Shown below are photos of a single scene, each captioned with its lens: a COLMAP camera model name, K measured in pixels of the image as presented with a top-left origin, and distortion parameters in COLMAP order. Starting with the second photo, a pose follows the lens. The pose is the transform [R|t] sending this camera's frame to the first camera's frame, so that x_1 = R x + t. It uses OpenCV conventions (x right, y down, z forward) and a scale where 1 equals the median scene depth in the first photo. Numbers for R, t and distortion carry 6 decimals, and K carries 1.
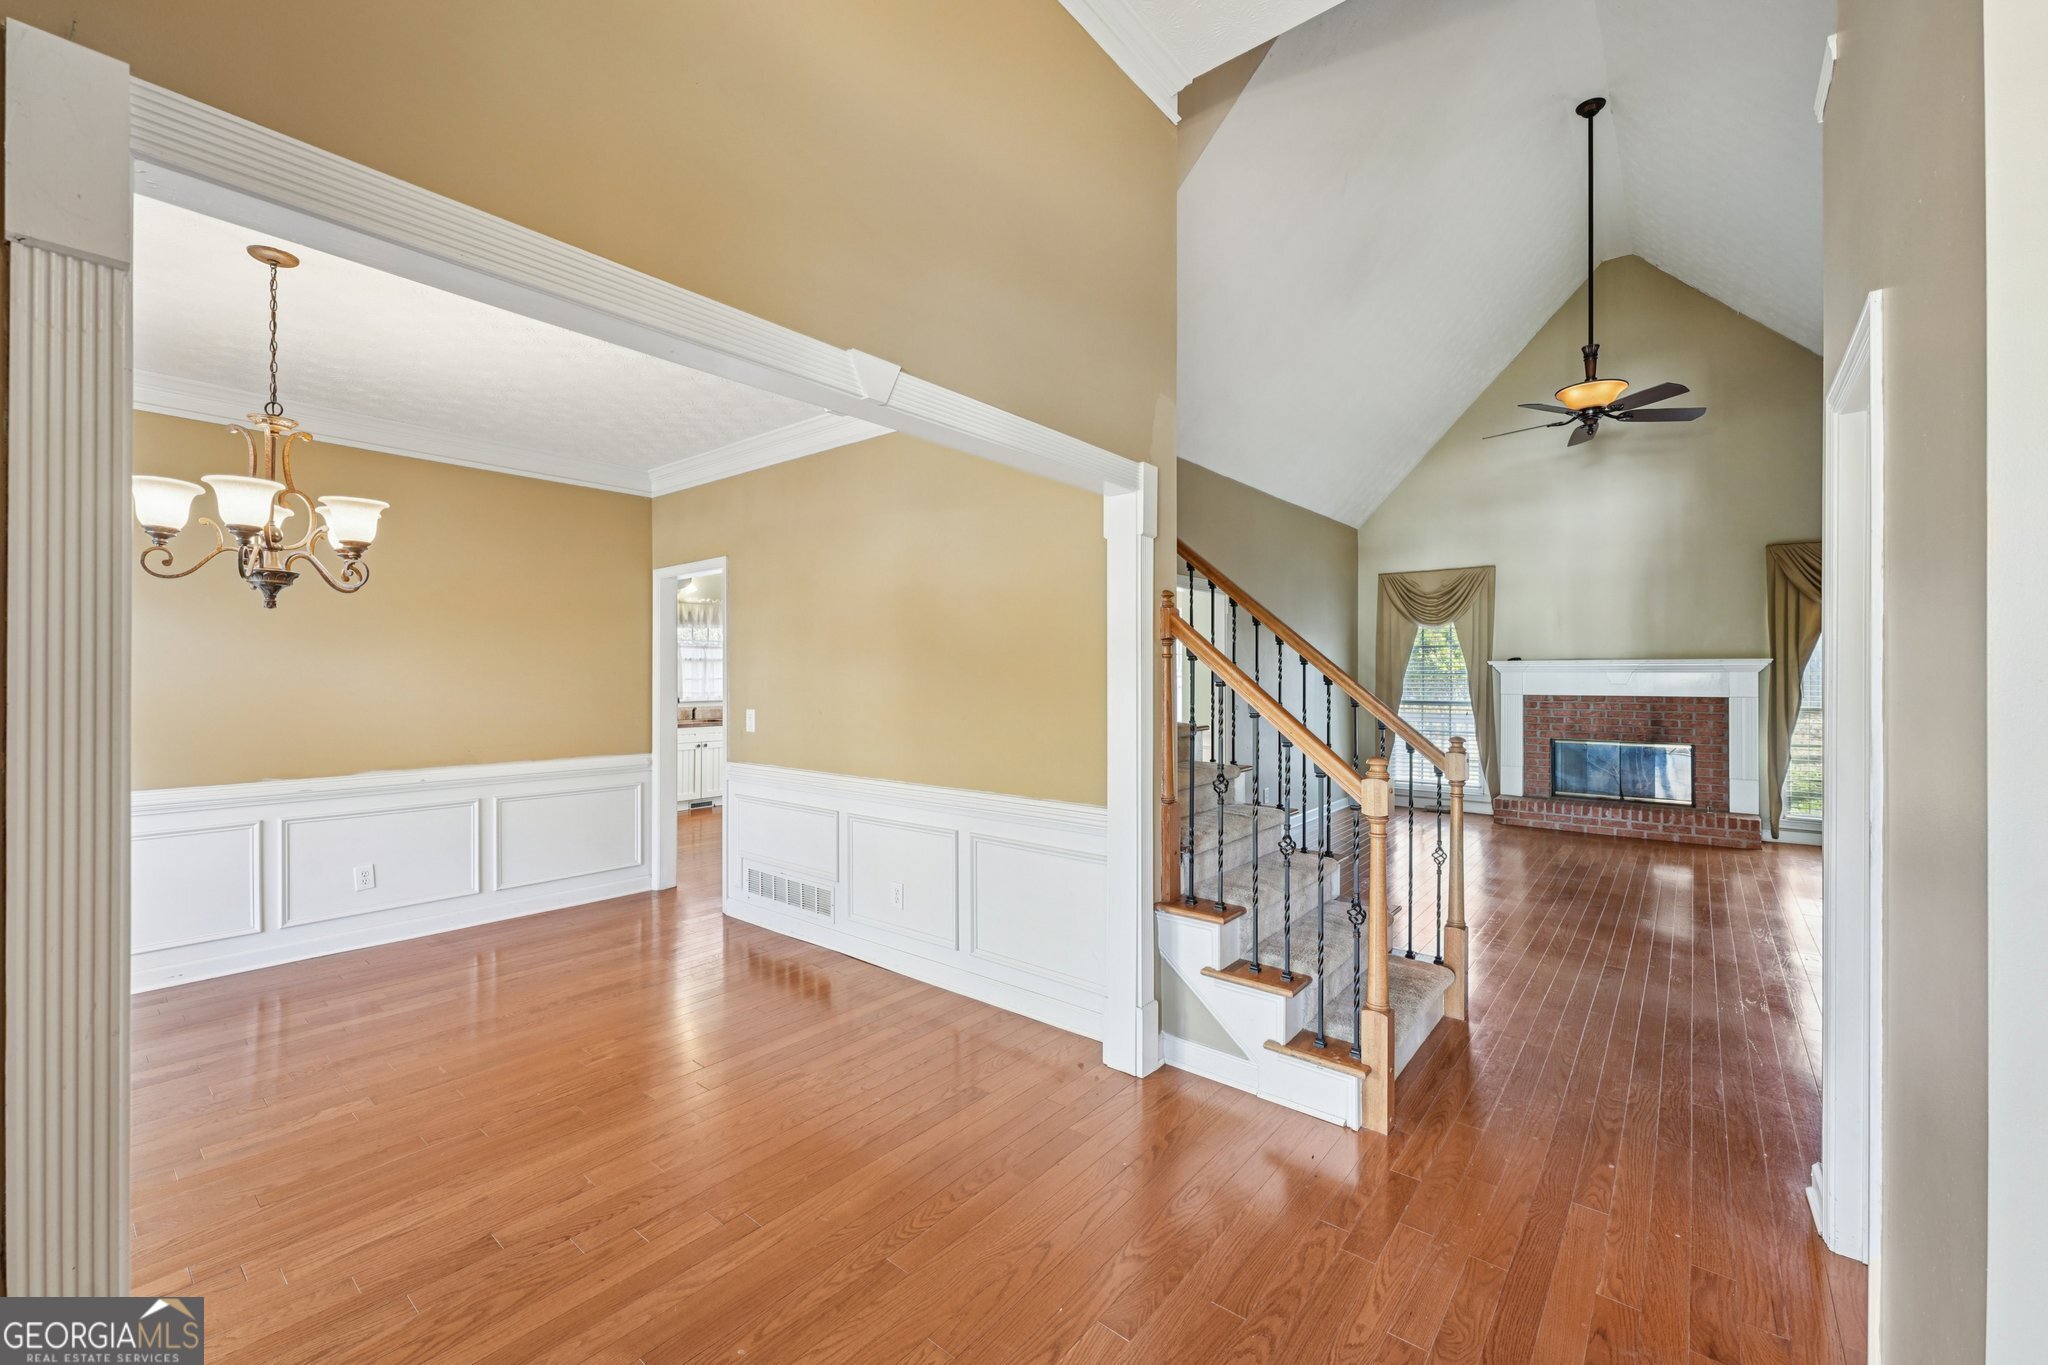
lens RADIAL K [[822.8, 0, 1017.6], [0, 822.8, 671.2], [0, 0, 1]] dist [0.001801, -0.000298]
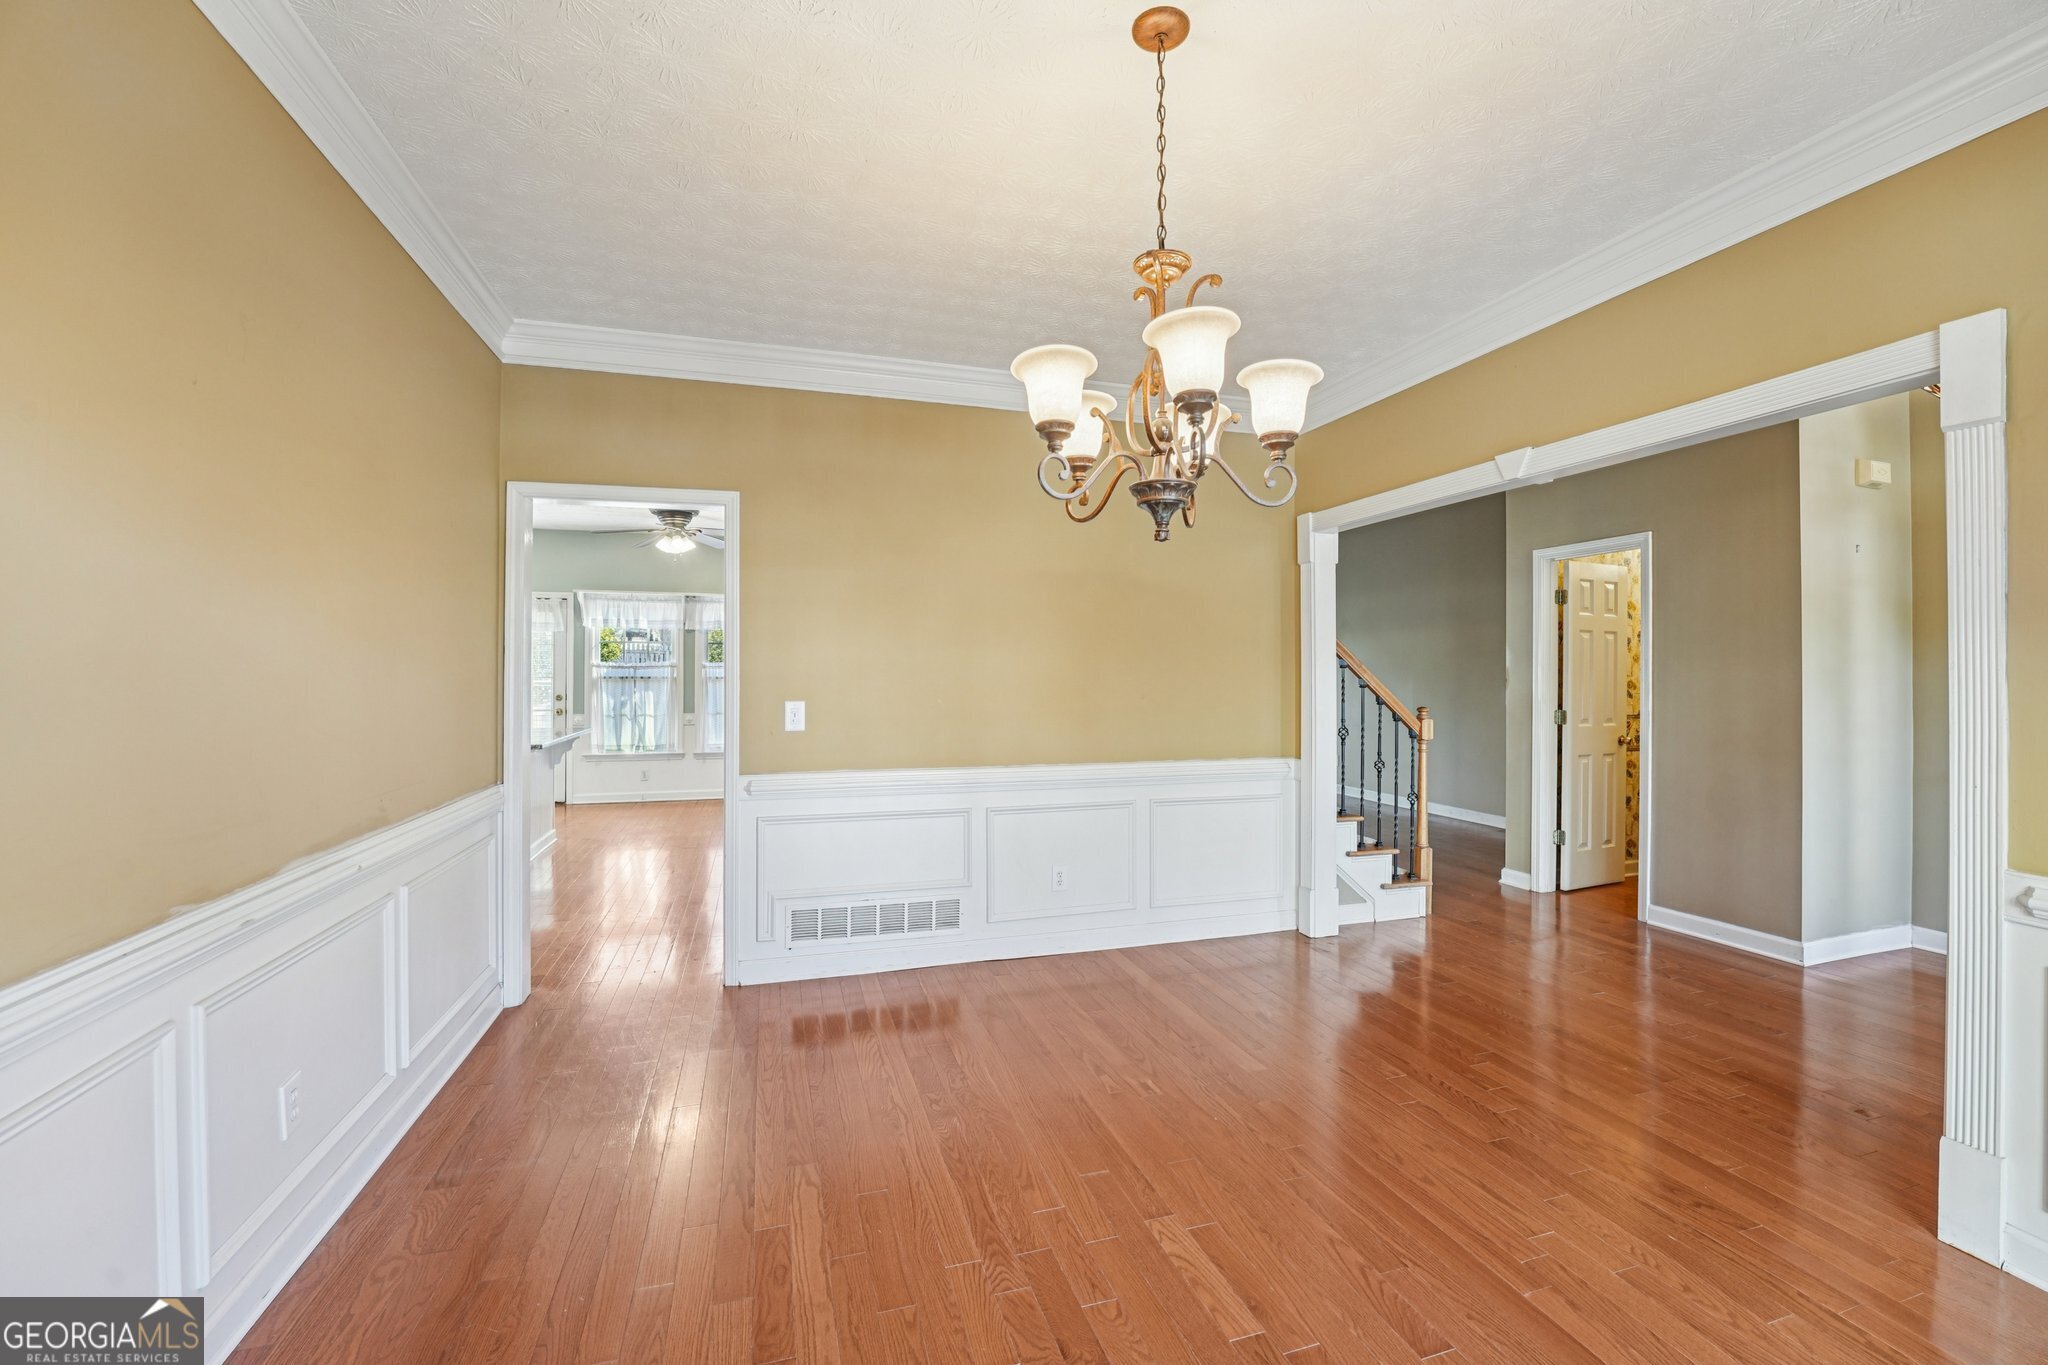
lens RADIAL K [[846.1, 0, 1023.3], [0, 846.1, 667.8], [0, 0, 1]] dist [-0.001786, -0.000046]
pose [[0.551210, 0.004371, 0.834355, -1.065837], [-0.002856, 0.999990, -0.003352, 0.021801], [-0.834362, -0.000535, 0.551217, 0.486520]]
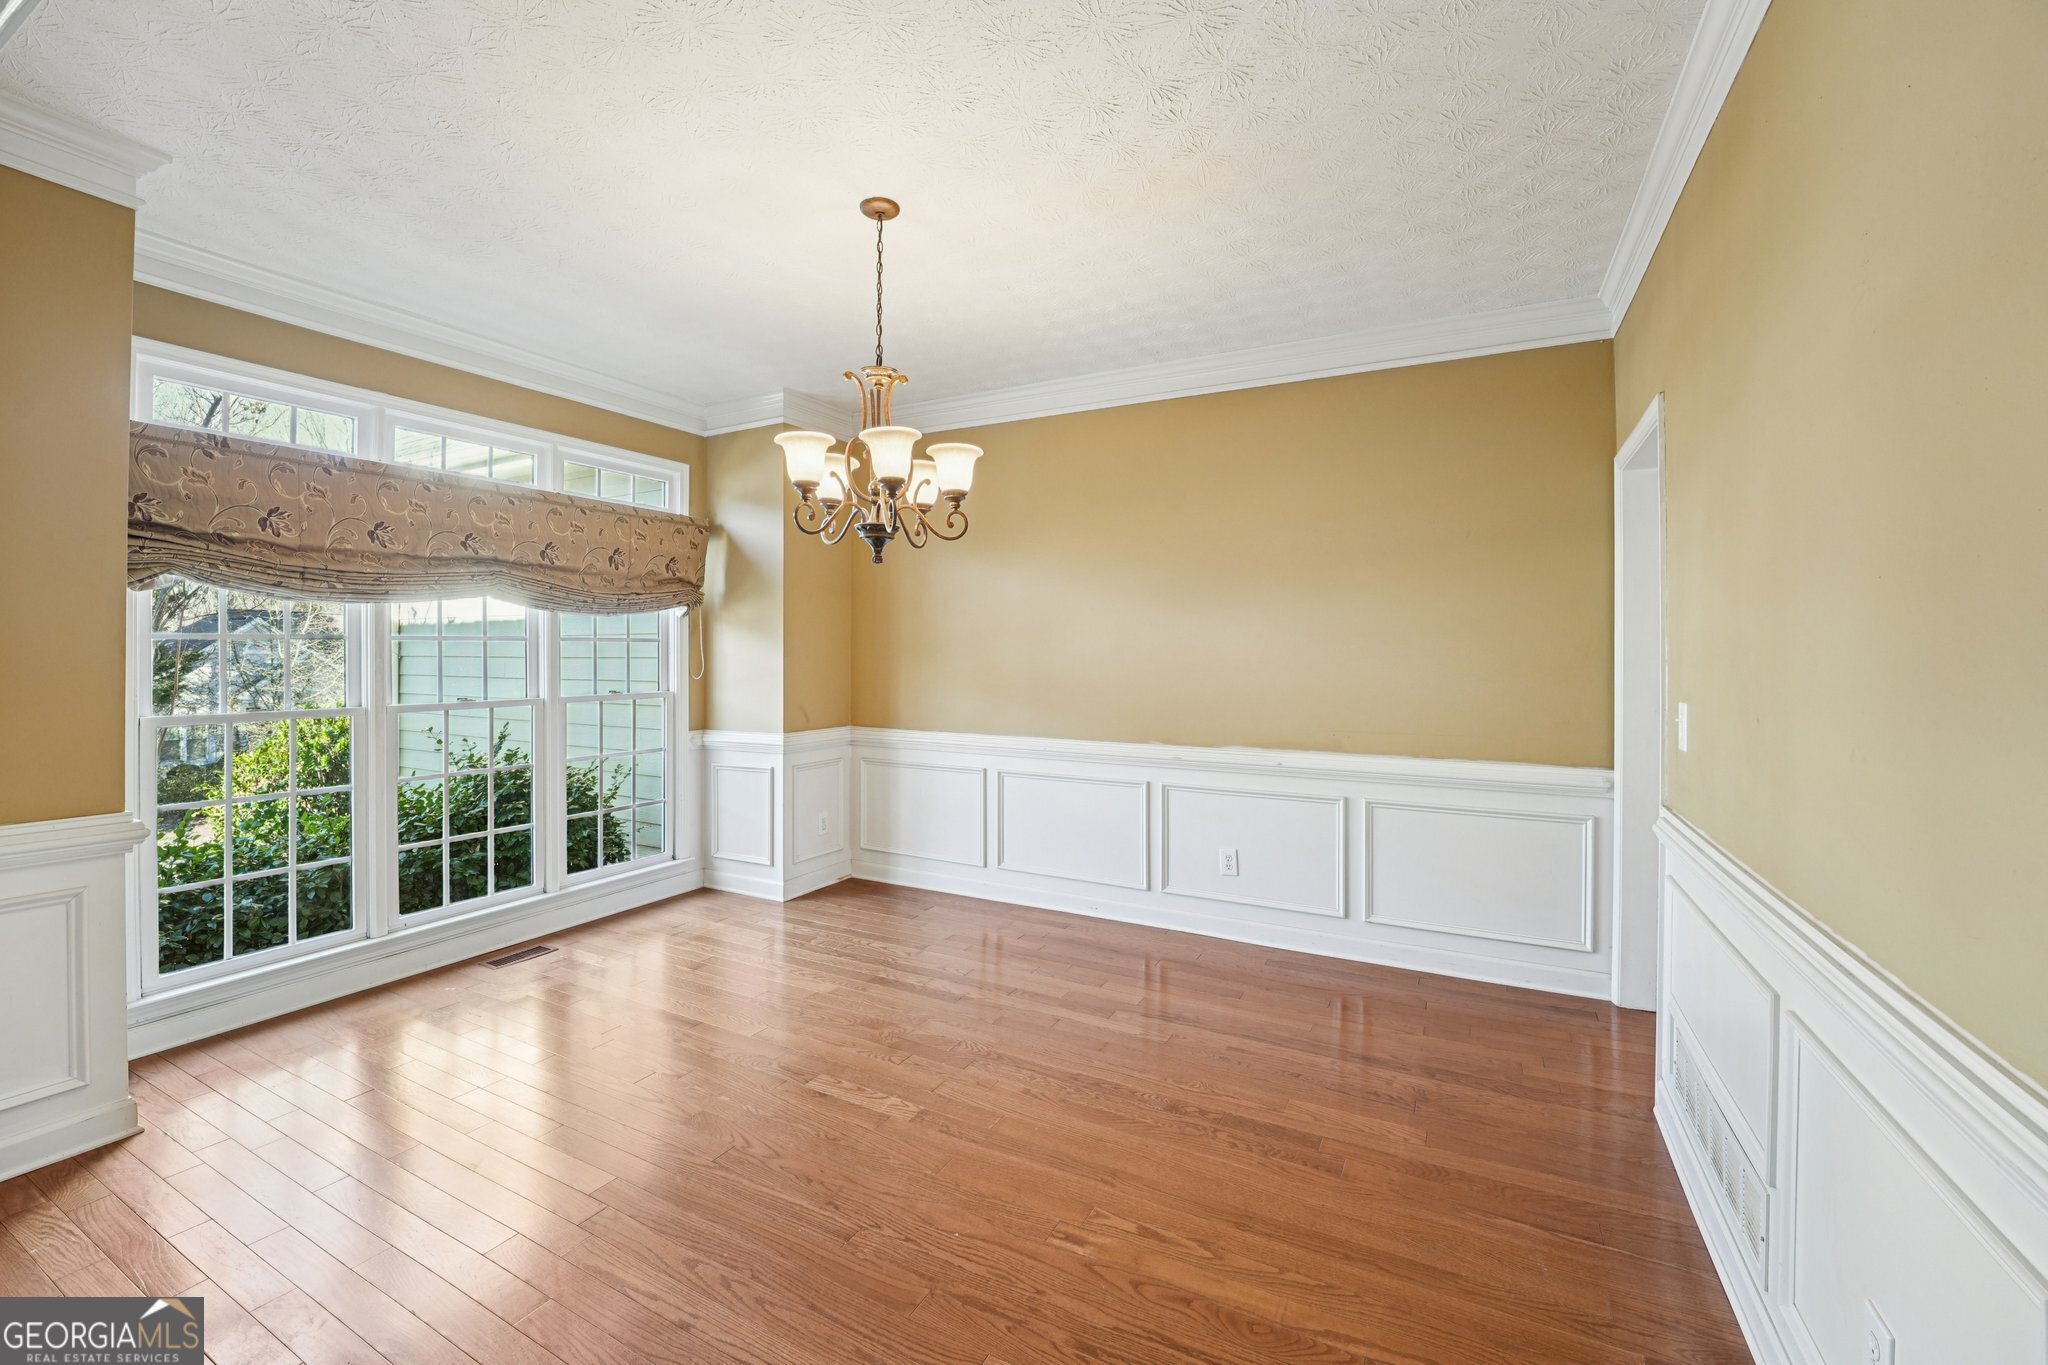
lens RADIAL K [[838.0, 0, 1028.6], [0, 838.0, 654.8], [0, 0, 1]] dist [-0.022168, 0.000984]
pose [[0.194851, 0.000715, -0.980833, 0.077078], [0.003028, 0.999995, 0.001331, 0.021907], [0.980828, -0.003229, 0.194847, 0.674293]]
